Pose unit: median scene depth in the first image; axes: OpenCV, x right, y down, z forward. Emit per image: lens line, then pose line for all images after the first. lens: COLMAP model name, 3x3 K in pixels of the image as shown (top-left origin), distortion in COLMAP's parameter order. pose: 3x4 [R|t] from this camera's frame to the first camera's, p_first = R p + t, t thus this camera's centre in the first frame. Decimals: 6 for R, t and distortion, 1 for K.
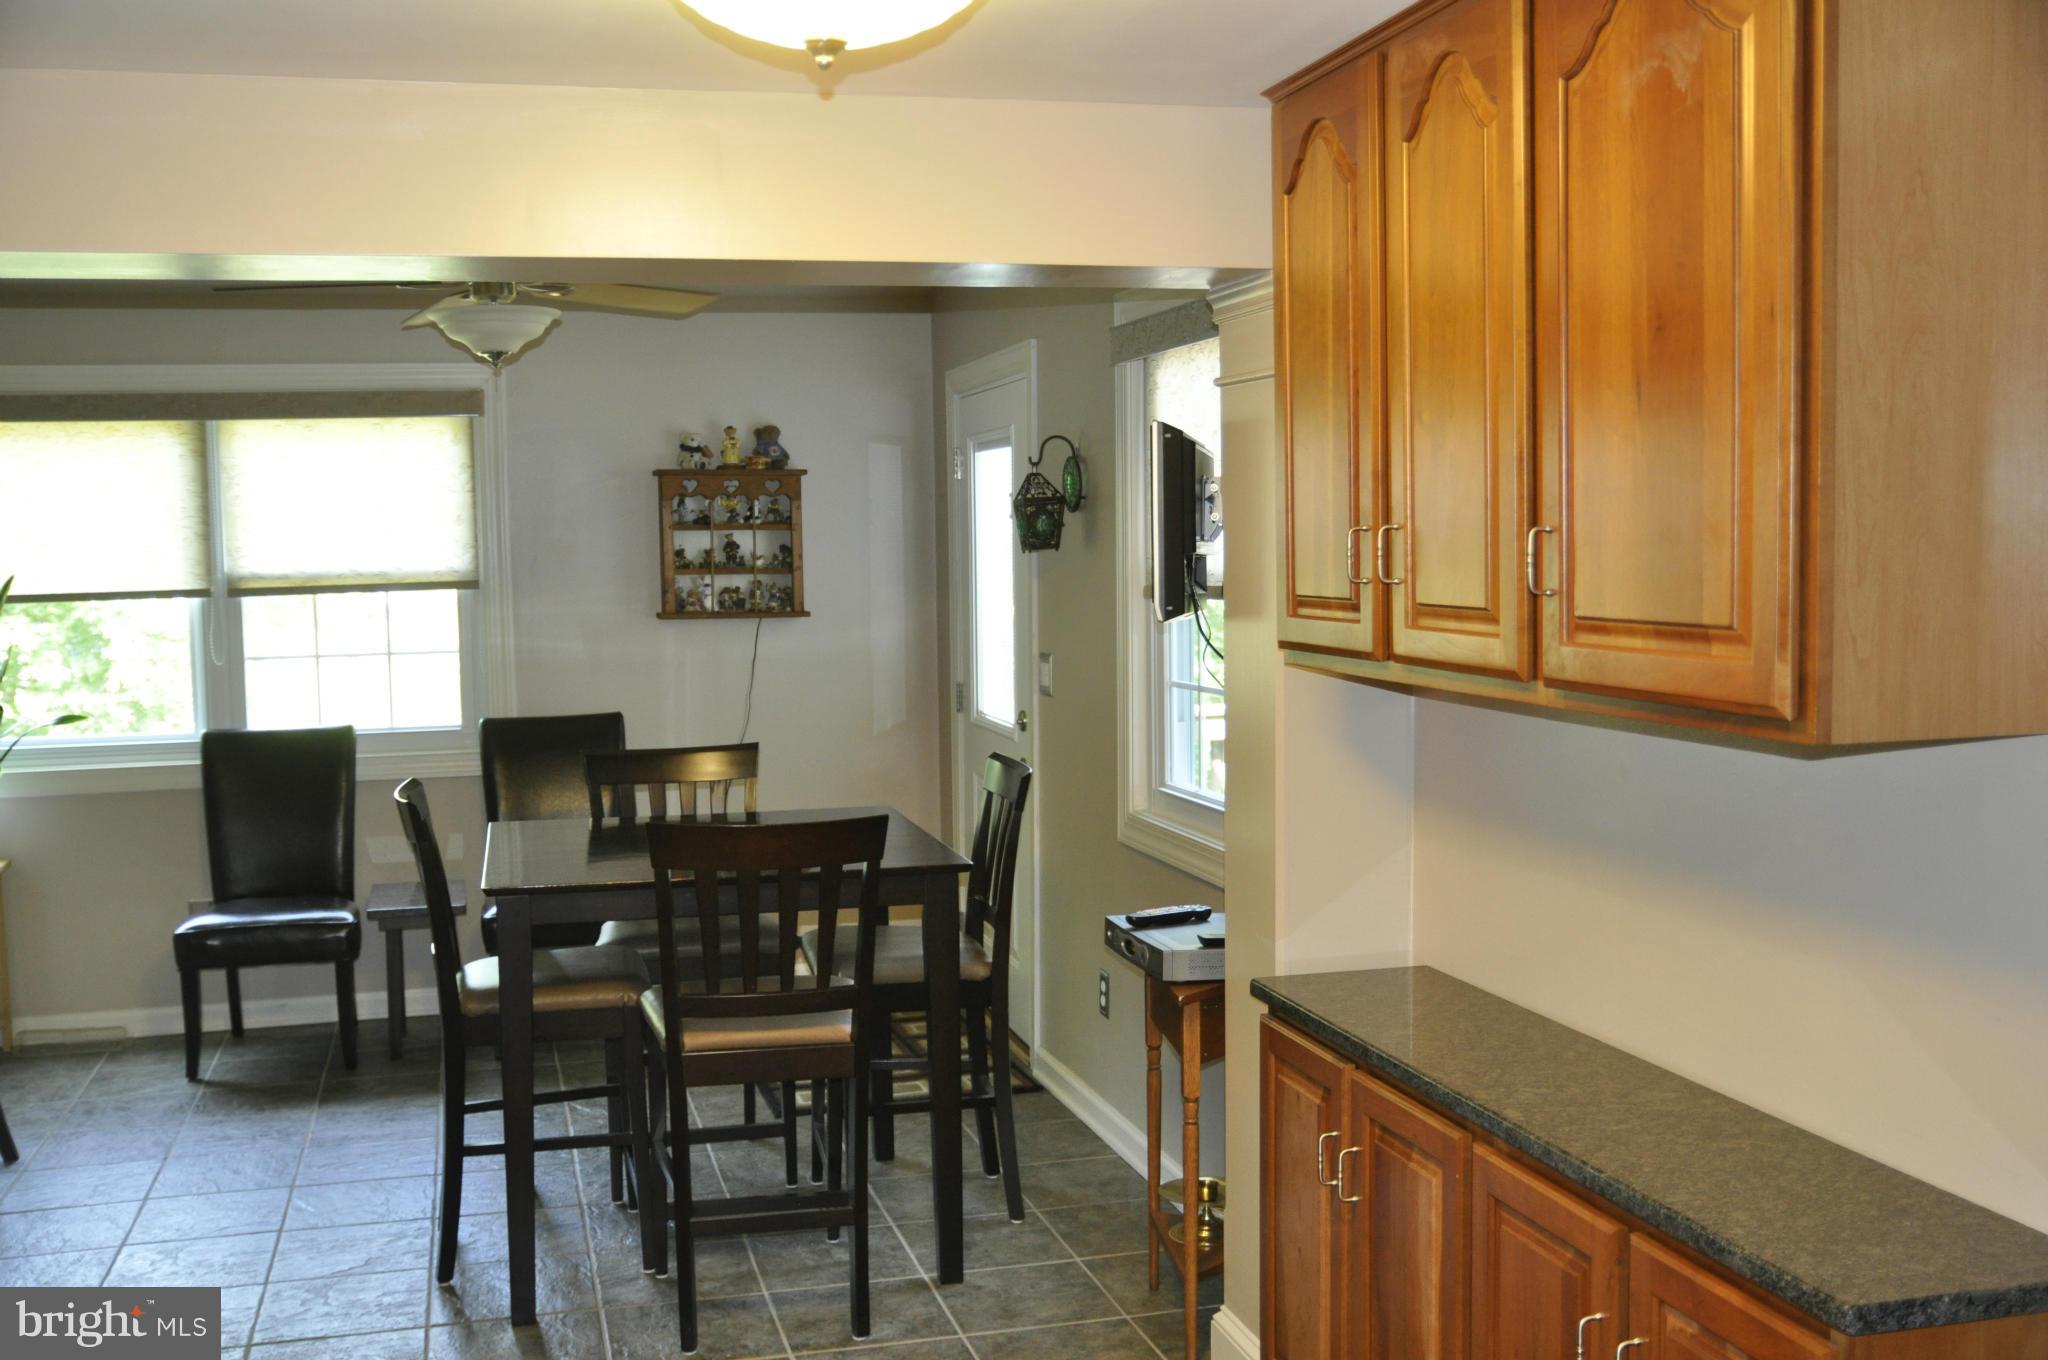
lens RADIAL K [[1968.2, 0, 1024.0], [0, 1968.2, 680.0], [0, 0, 1]] dist [-0.066539, 0.001949]
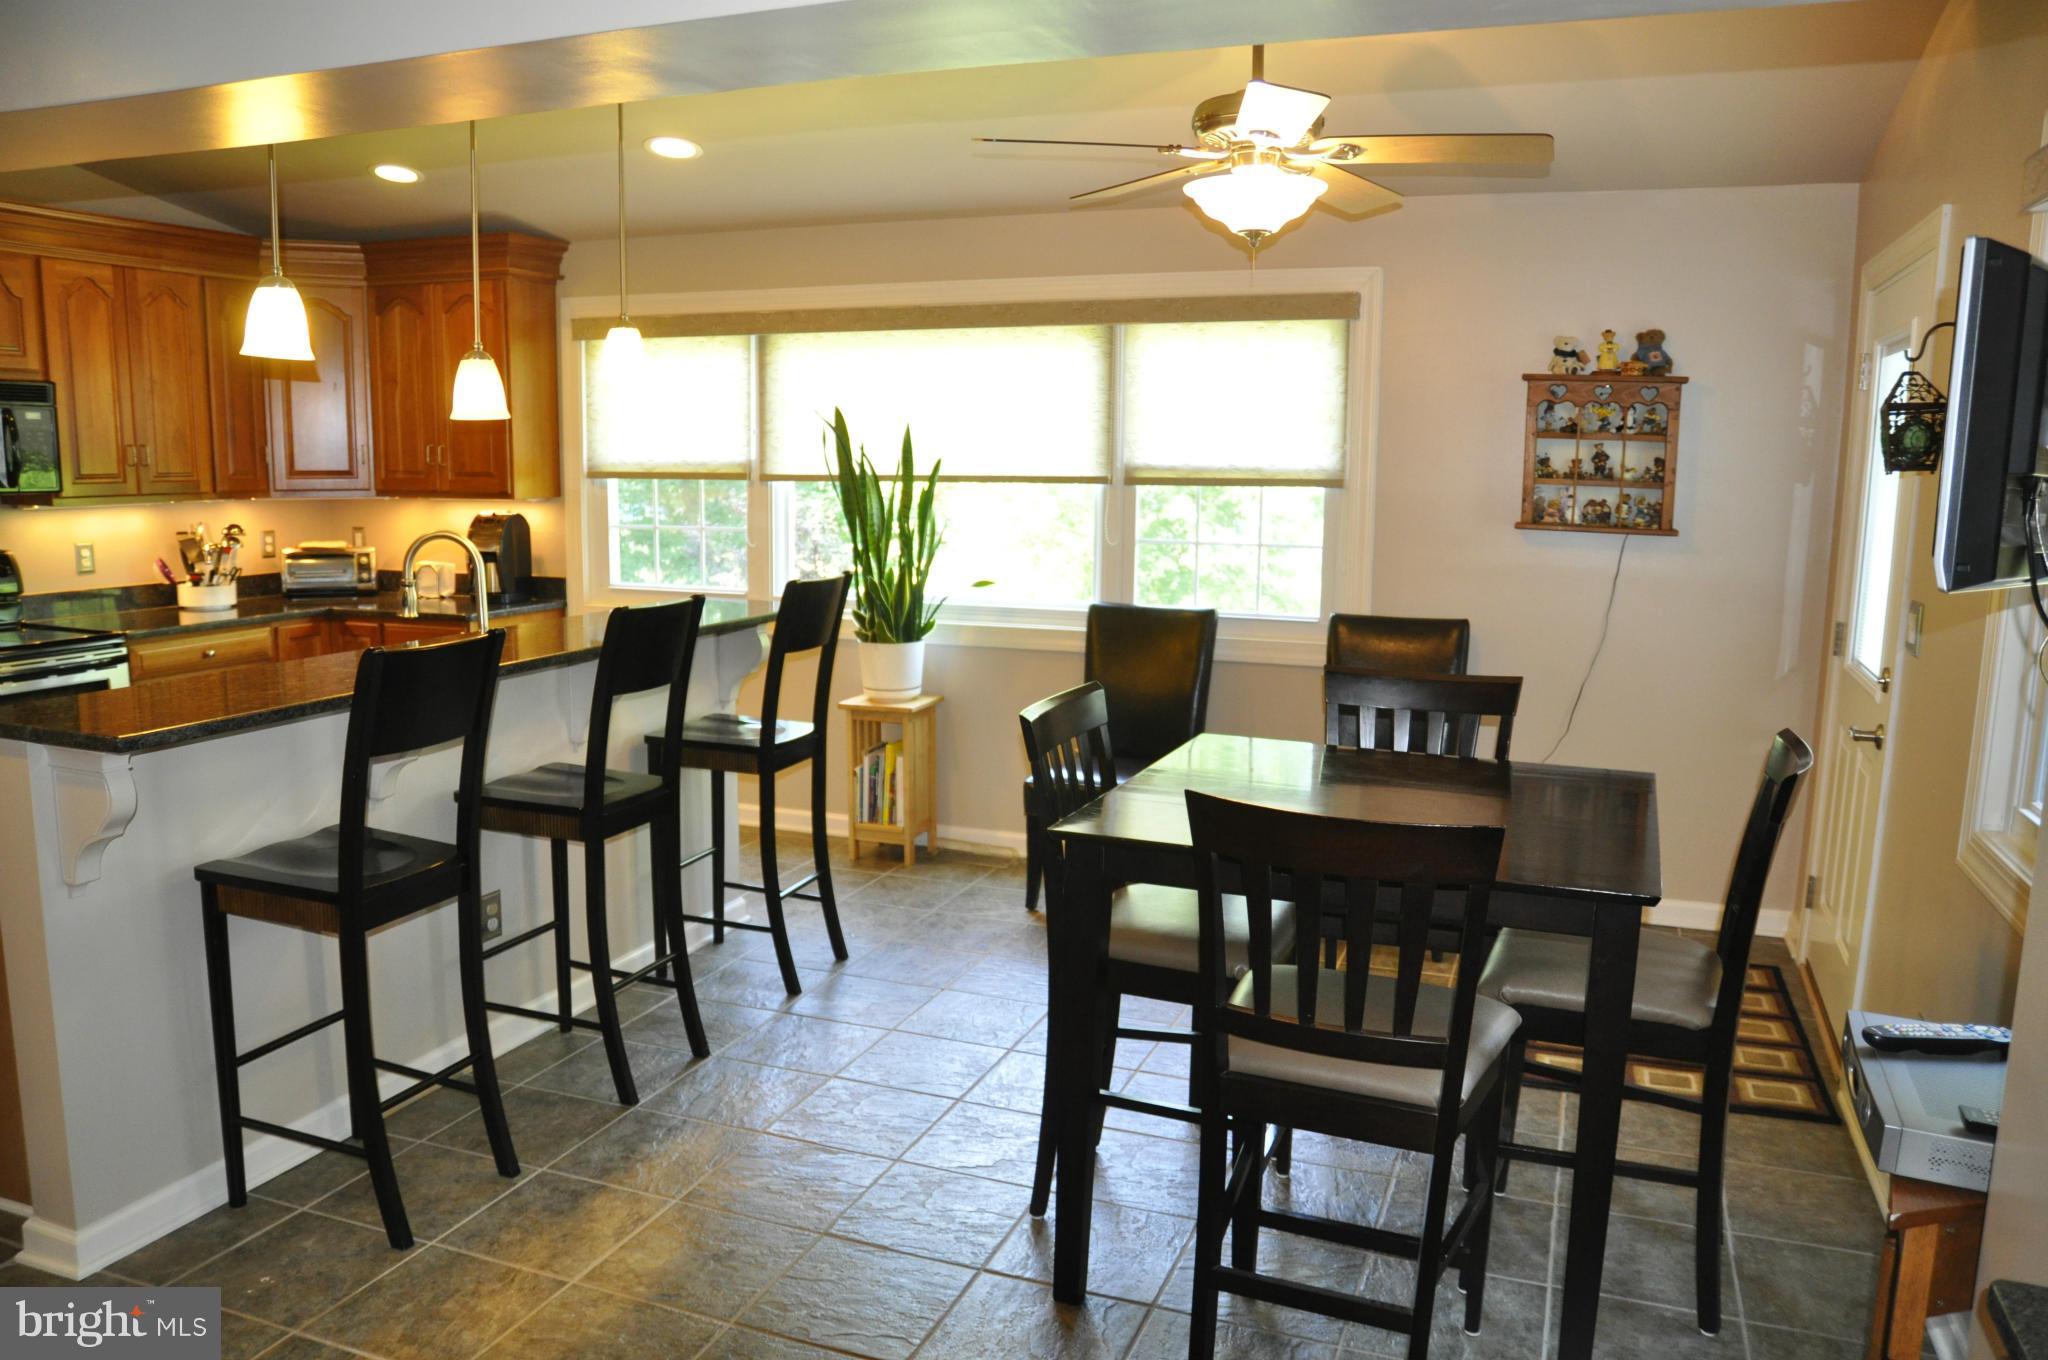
lens RADIAL K [[1475.0, 0, 1024.0], [0, 1475.0, 680.0], [0, 0, 1]] dist [-0.182842, 0.159303]
pose [[0.790993, 0.116605, -0.600611, 0.060699], [-0.065145, 0.992142, 0.106824, -0.016999], [0.608347, -0.045370, 0.792373, 0.279395]]
